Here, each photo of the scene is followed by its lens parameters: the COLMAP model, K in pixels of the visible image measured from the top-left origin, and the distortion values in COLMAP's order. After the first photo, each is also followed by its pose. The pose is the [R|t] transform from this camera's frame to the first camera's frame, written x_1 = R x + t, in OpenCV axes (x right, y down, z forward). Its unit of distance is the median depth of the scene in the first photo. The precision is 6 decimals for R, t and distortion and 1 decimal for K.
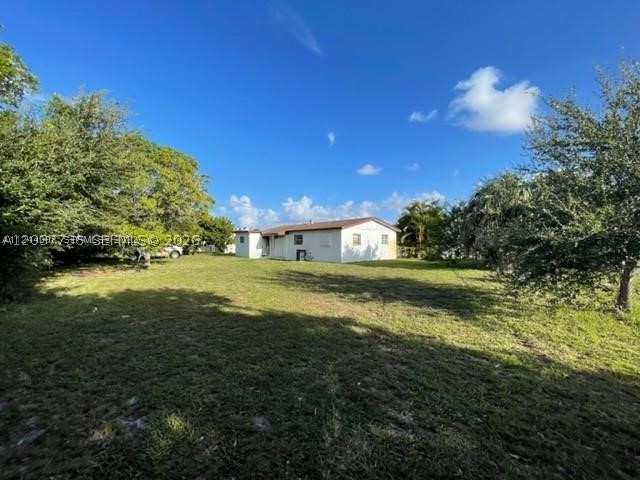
lens RADIAL K [[266.2, 0, 308.2], [0, 266.2, 244.9], [0, 0, 1]] dist [0.001335, 0.000462]
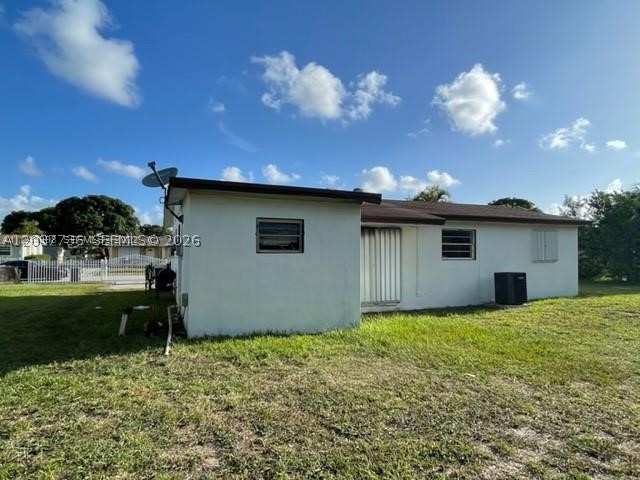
lens RADIAL K [[380.7, 0, 320.0], [0, 380.7, 240.0], [0, 0, 1]] dist [0.003918, -0.000775]
pose [[0.335200, 0.021653, 0.941898, -0.515322], [-0.002484, 0.999753, -0.022099, -0.012244], [-0.942144, 0.005068, 0.335171, 0.951455]]
